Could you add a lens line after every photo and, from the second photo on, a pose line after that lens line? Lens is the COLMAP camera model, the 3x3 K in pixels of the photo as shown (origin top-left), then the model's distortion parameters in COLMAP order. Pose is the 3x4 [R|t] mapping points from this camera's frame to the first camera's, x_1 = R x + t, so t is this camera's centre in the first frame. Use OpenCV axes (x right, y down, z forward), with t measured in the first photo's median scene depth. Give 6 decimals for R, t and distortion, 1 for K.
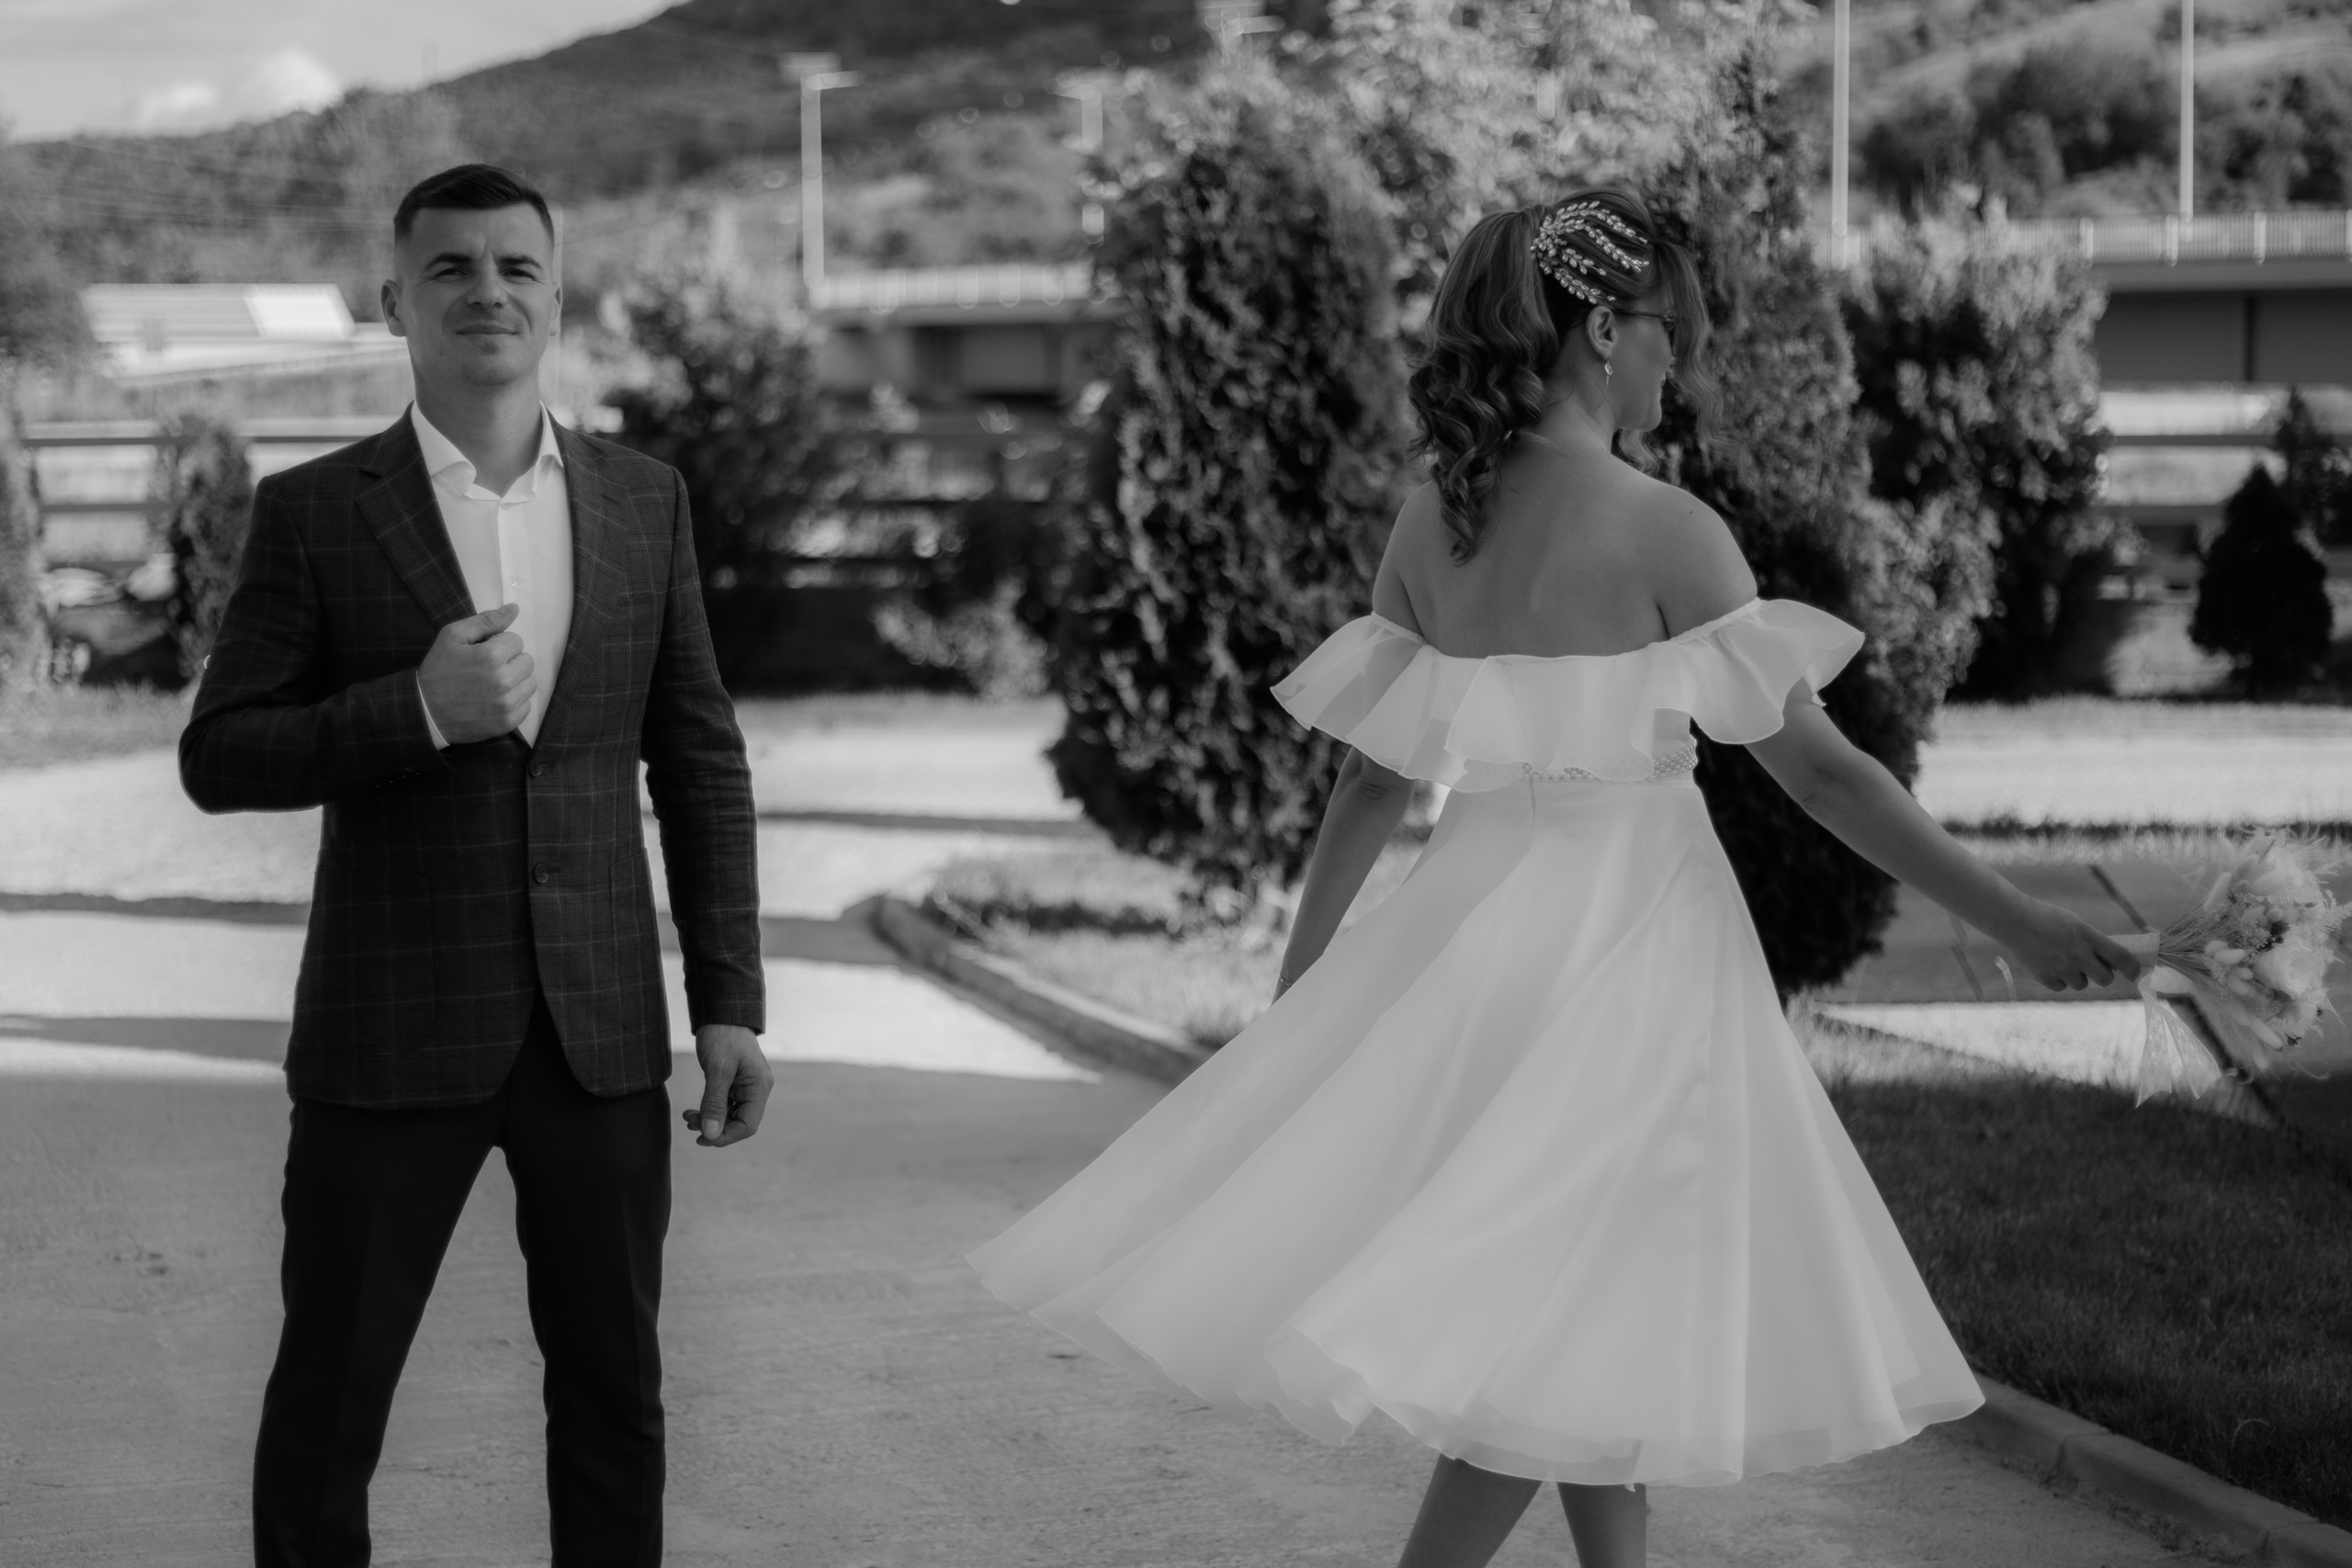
lens RADIAL K [[3588.2, 0, 1176.0], [0, 3588.2, 784.0], [0, 0, 1]] dist [-0.073138, -0.153139]
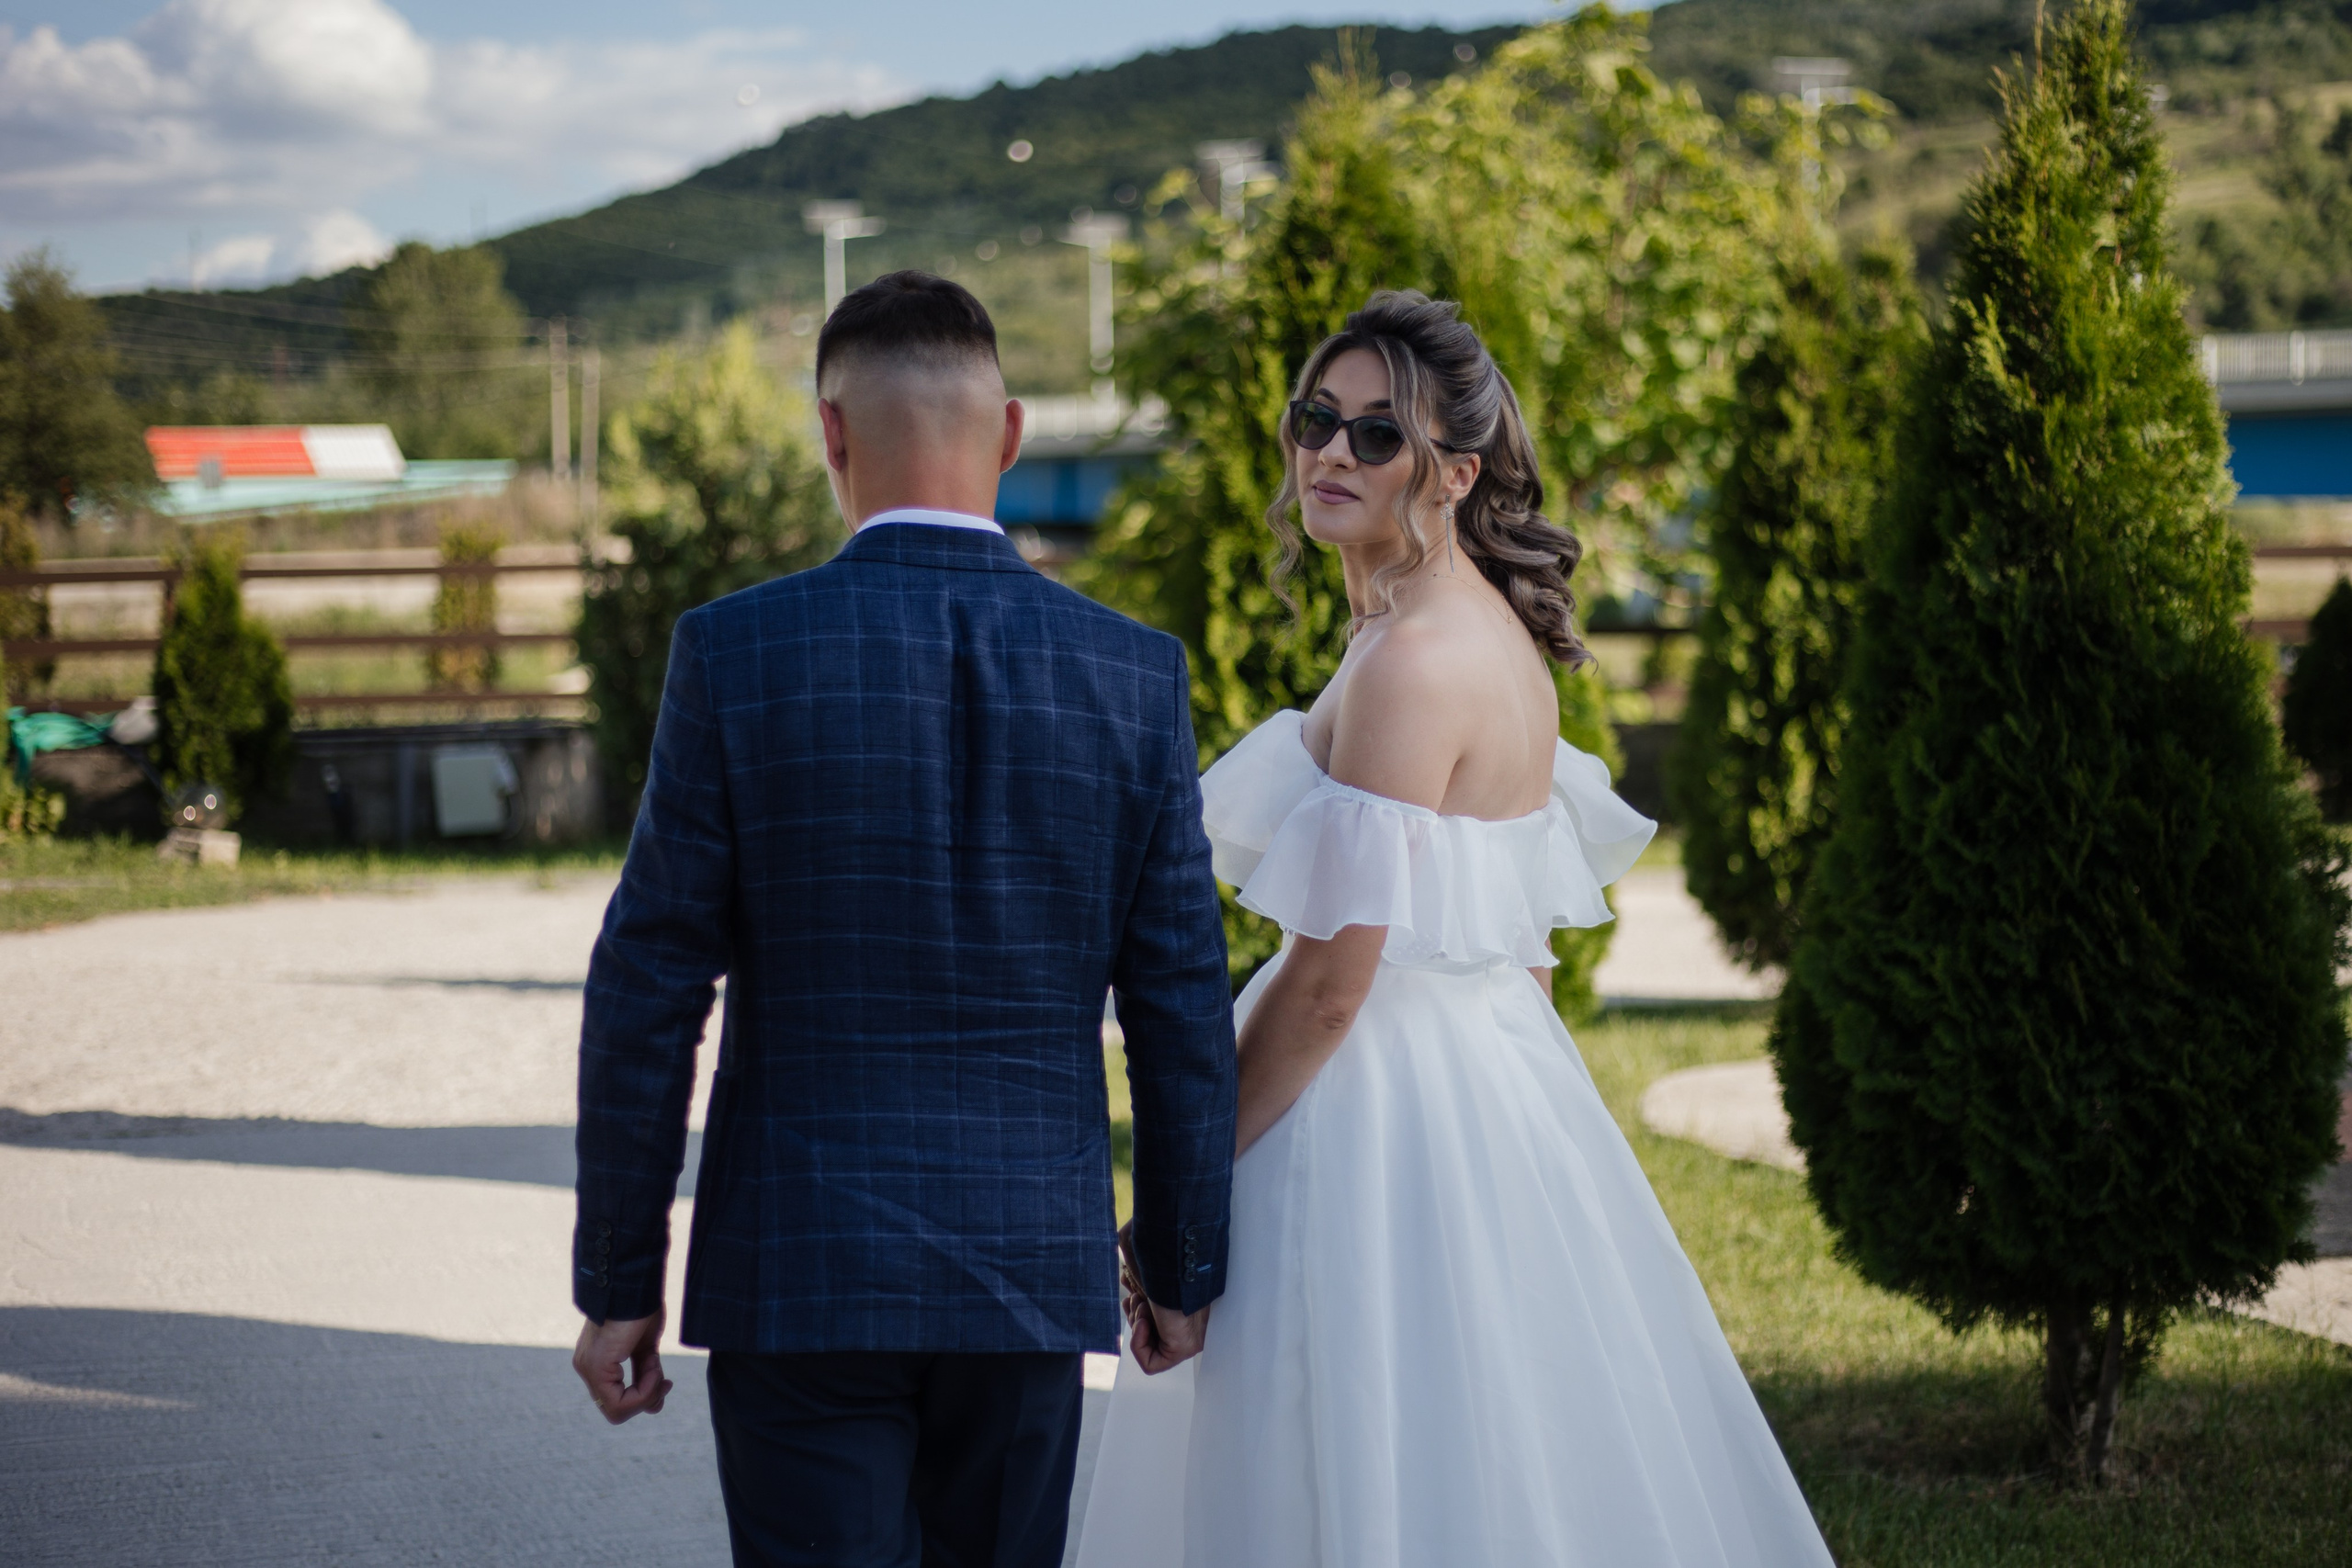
lens RADIAL K [[3431.4, 0, 1333.8], [0, 3431.4, 728.4], [0, 0, 1]] dist [-0.093956, 0.002896]
pose [[0.999031, -0.012261, 0.042265, -0.020149], [0.014262, 0.998776, -0.047371, -0.021618], [-0.041632, 0.047928, 0.997983, 0.221926]]
